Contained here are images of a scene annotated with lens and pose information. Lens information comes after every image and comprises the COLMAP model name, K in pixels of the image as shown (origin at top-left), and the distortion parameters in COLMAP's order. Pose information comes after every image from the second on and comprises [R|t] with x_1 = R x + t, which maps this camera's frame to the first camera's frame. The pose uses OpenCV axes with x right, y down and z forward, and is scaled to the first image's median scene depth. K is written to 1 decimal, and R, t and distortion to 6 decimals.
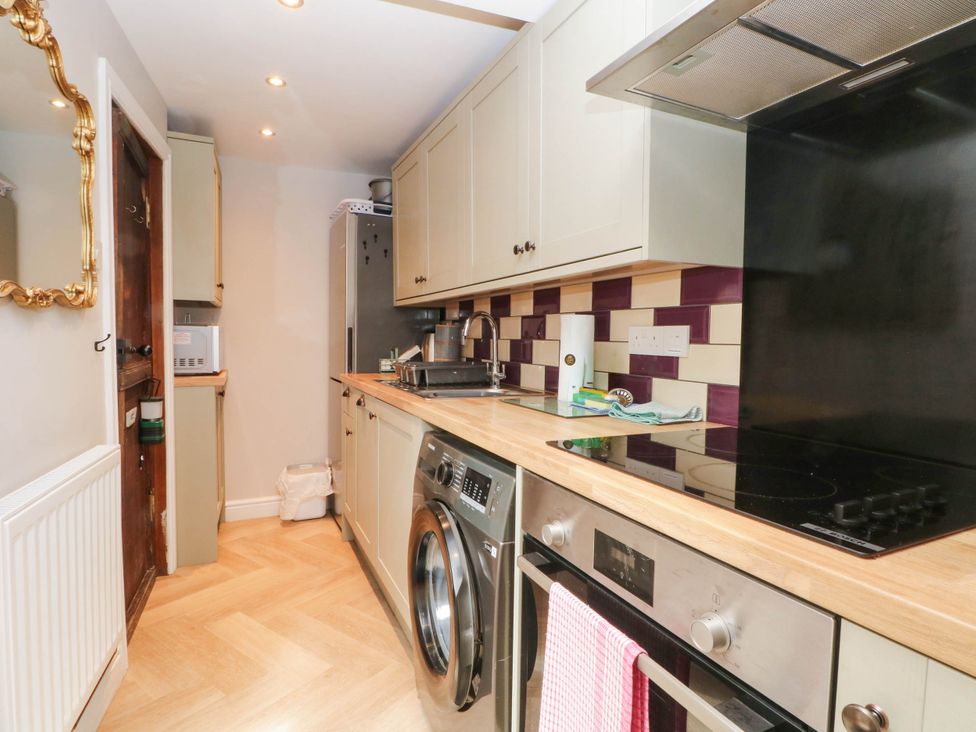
lens RADIAL K [[565.6, 0, 488.0], [0, 565.6, 366.0], [0, 0, 1]] dist [0.022289, -0.026456]
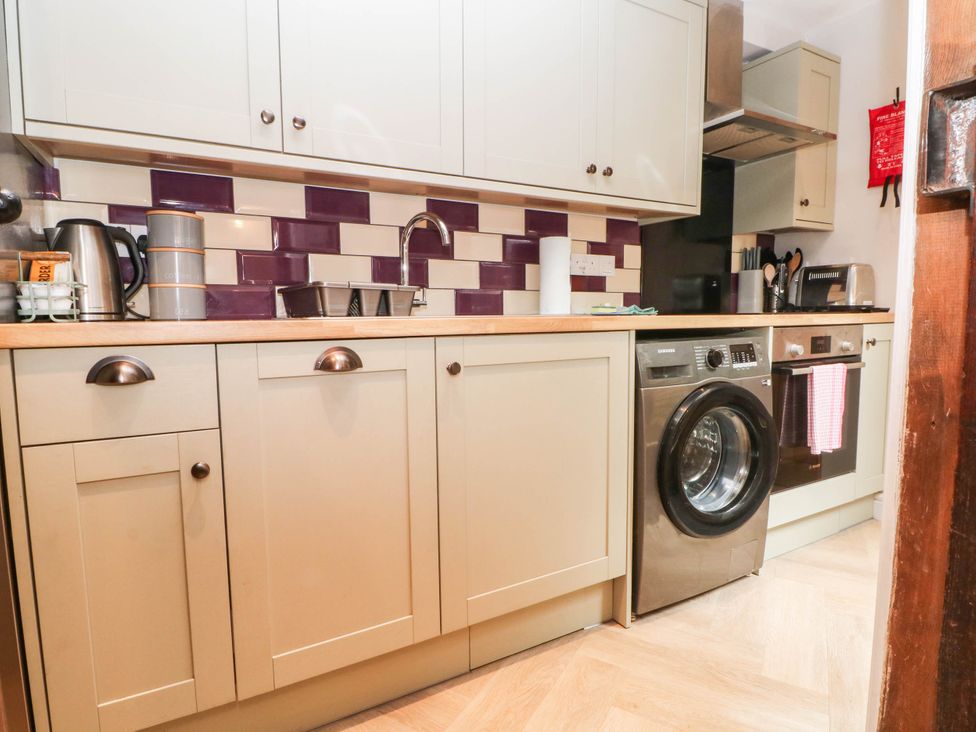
lens RADIAL K [[565.6, 0, 488.0], [0, 565.6, 366.0], [0, 0, 1]] dist [0.022289, -0.026456]
pose [[-0.166074, -0.097696, 0.981262, -1.143326], [0.050575, 0.992927, 0.107417, 0.044058], [-0.984816, 0.067467, -0.159958, 1.589320]]
